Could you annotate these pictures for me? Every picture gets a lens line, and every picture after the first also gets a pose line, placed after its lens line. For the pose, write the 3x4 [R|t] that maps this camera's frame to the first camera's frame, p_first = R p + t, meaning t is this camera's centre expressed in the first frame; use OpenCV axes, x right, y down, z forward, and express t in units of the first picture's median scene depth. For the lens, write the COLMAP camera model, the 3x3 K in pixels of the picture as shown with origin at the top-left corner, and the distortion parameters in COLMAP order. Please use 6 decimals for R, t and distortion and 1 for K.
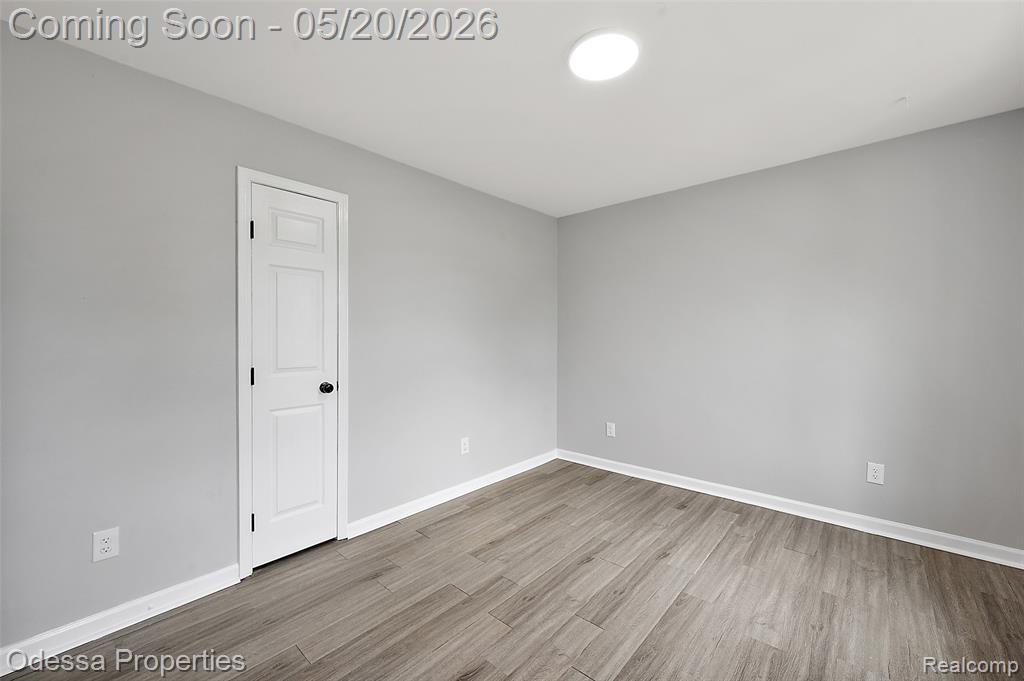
lens RADIAL K [[418.1, 0, 512.0], [0, 418.1, 340.5], [0, 0, 1]] dist [0.000753, 0.000048]
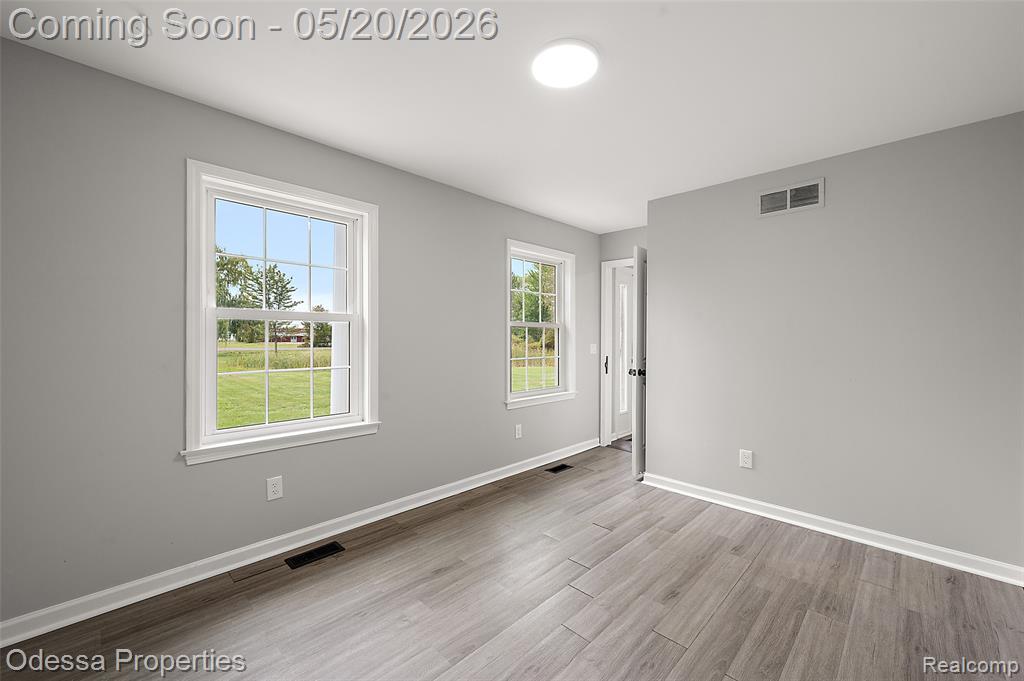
lens RADIAL K [[418.1, 0, 512.0], [0, 418.1, 340.5], [0, 0, 1]] dist [0.000753, 0.000048]
pose [[-0.998764, -0.002287, 0.049653, 0.295299], [-0.001398, 0.999838, 0.017918, -0.029348], [-0.049686, 0.017826, -0.998606, 2.033972]]
